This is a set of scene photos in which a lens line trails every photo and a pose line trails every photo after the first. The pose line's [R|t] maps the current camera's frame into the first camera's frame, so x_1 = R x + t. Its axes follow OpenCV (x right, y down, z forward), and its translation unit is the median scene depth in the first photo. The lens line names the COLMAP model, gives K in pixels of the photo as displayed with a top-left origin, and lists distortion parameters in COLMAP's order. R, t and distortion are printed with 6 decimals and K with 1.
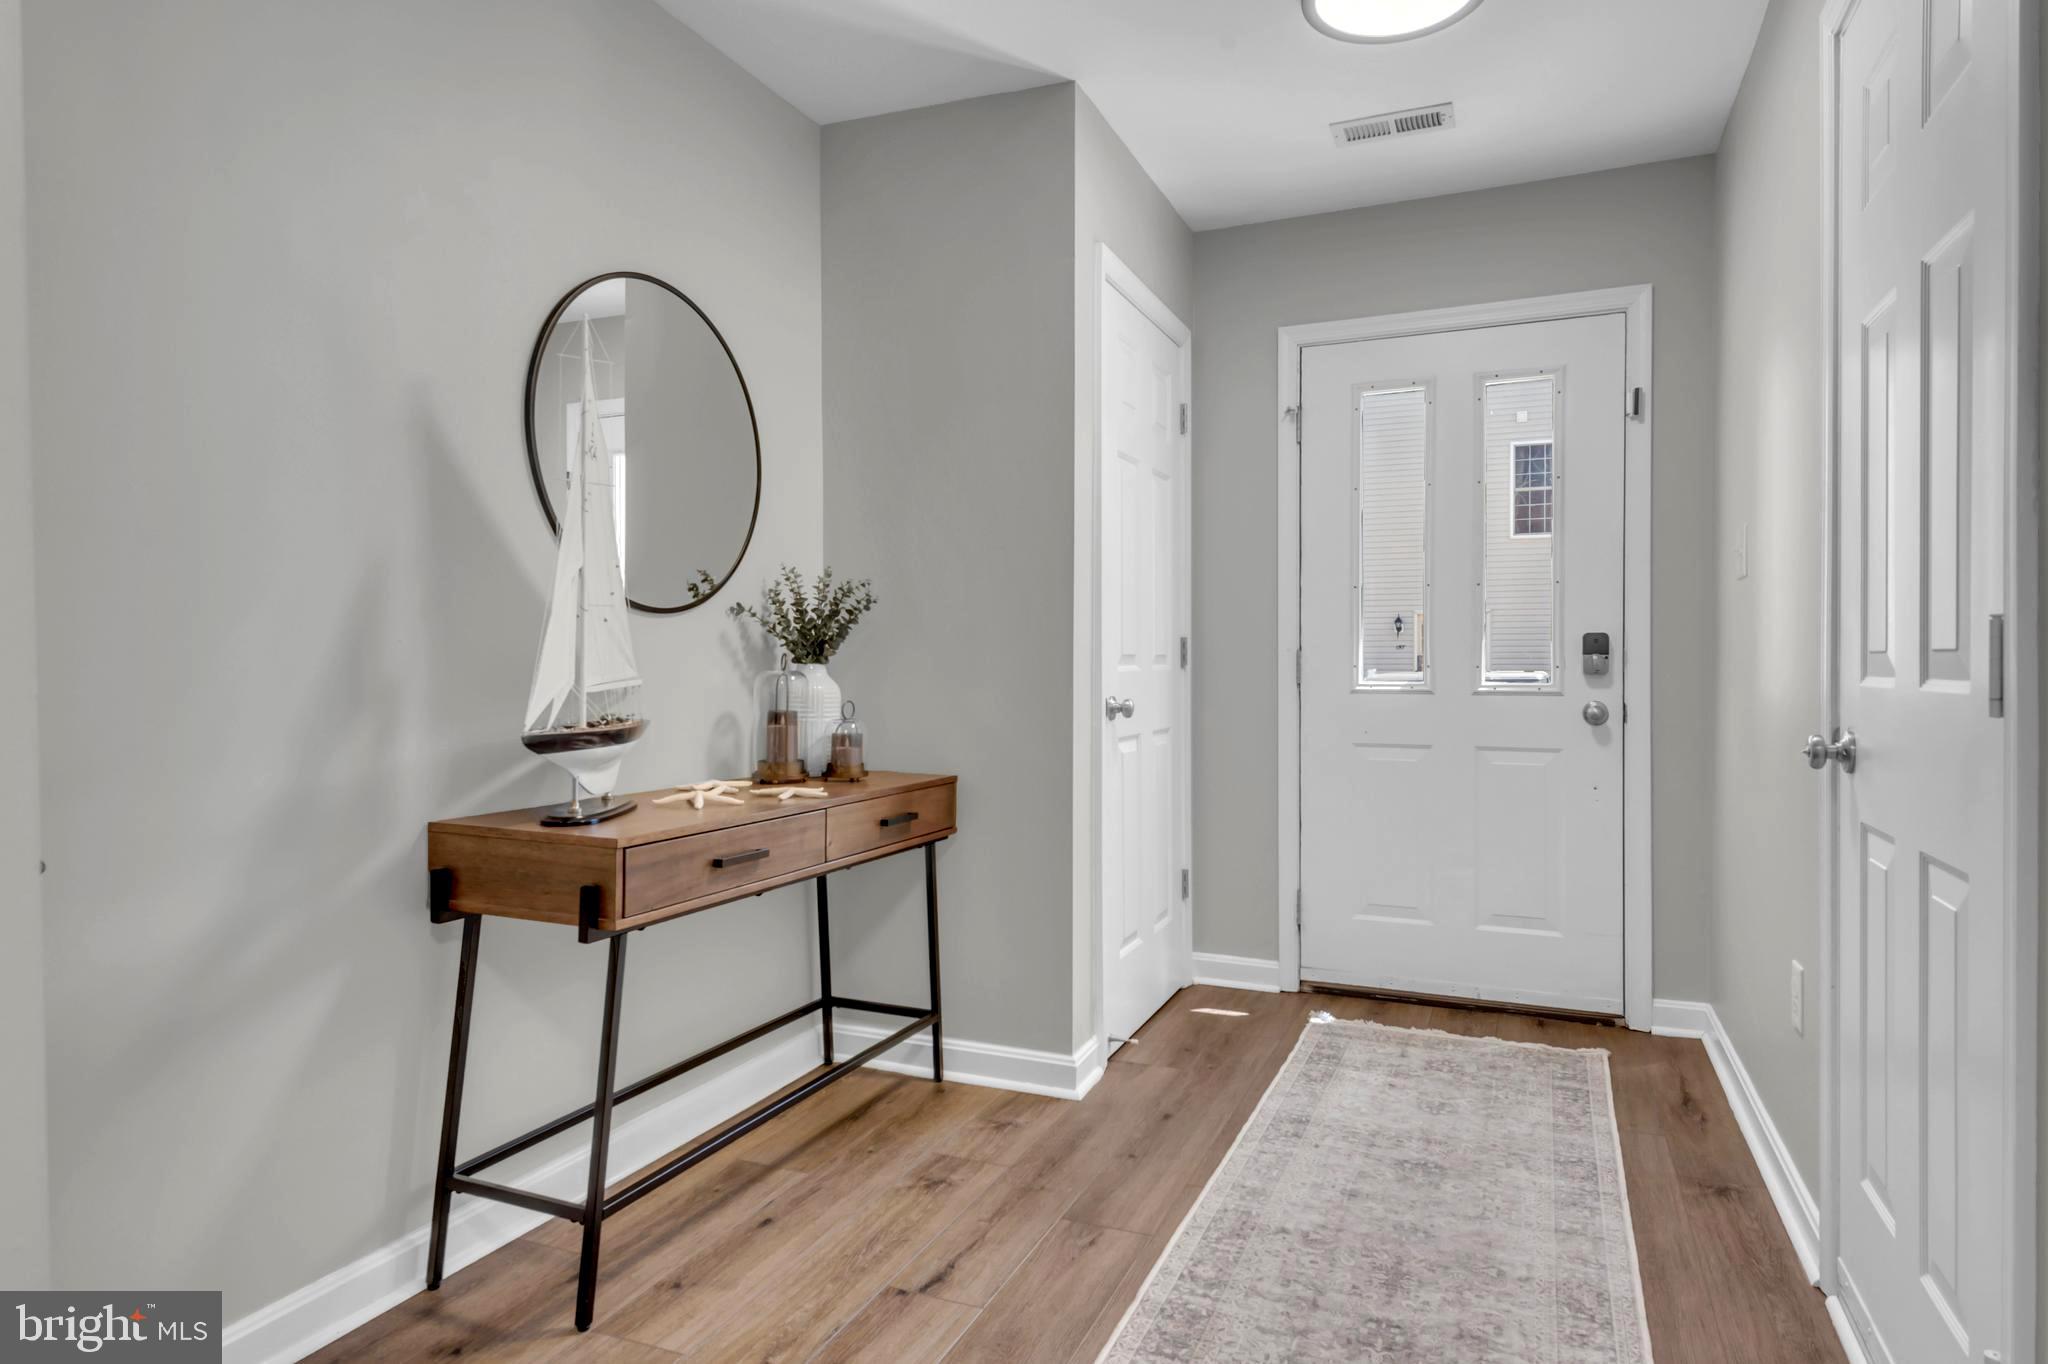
lens RADIAL K [[1118.7, 0, 1037.4], [0, 1118.7, 671.5], [0, 0, 1]] dist [0.046465, -0.024311]
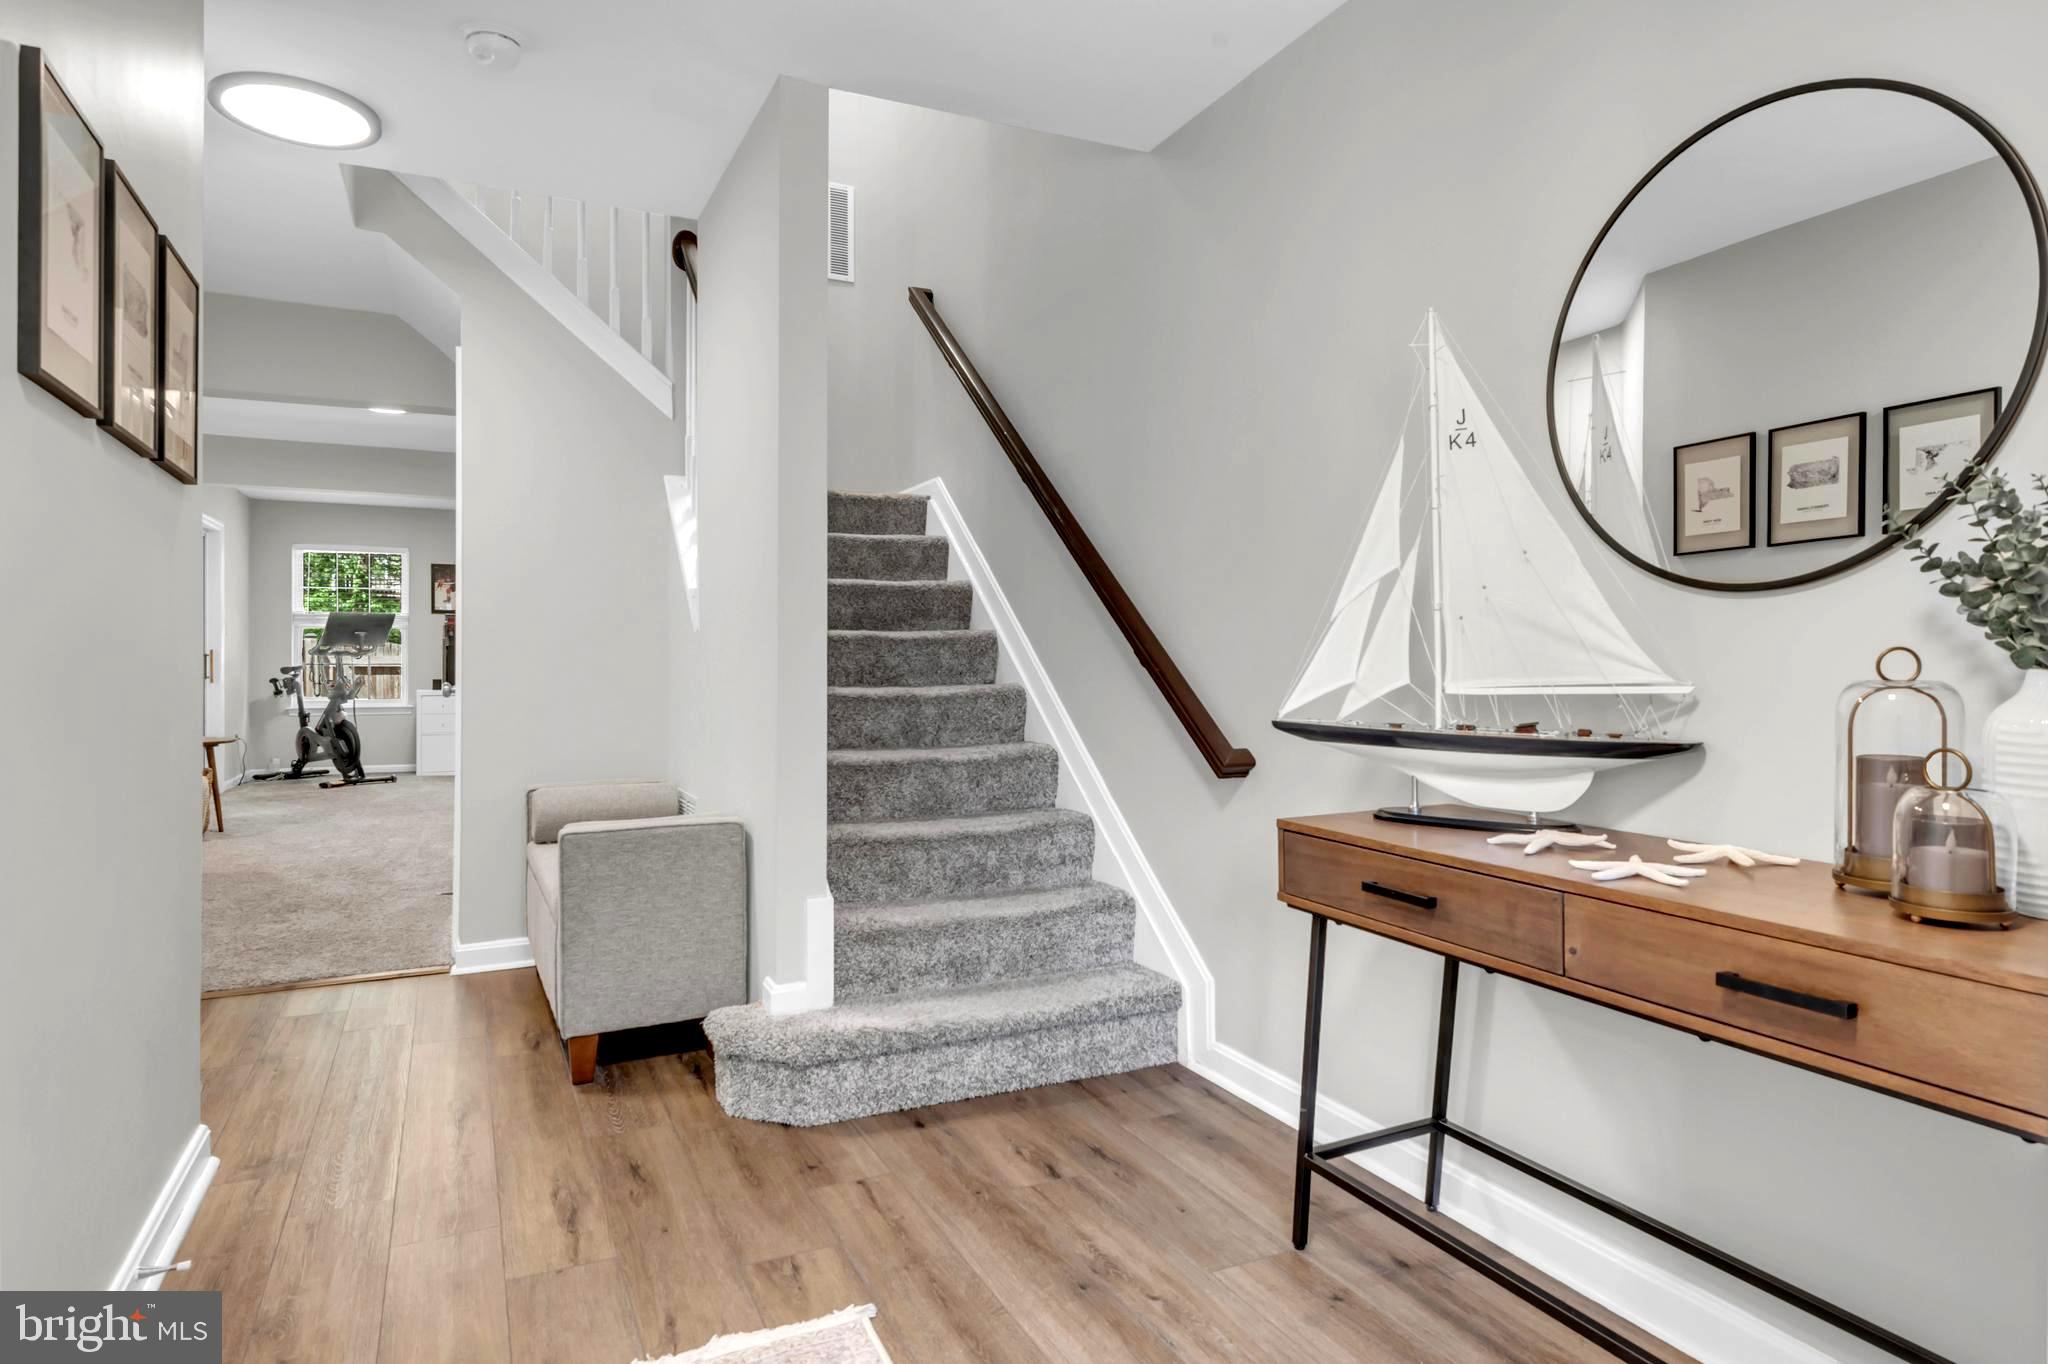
lens RADIAL K [[1121.5, 0, 1024.7], [0, 1121.5, 643.6], [0, 0, 1]] dist [0.038469, -0.001365]
pose [[-0.636314, -0.008073, -0.771388, 0.613523], [-0.003287, 0.999965, -0.007753, -0.017532], [0.771423, -0.002398, -0.636318, 1.403344]]
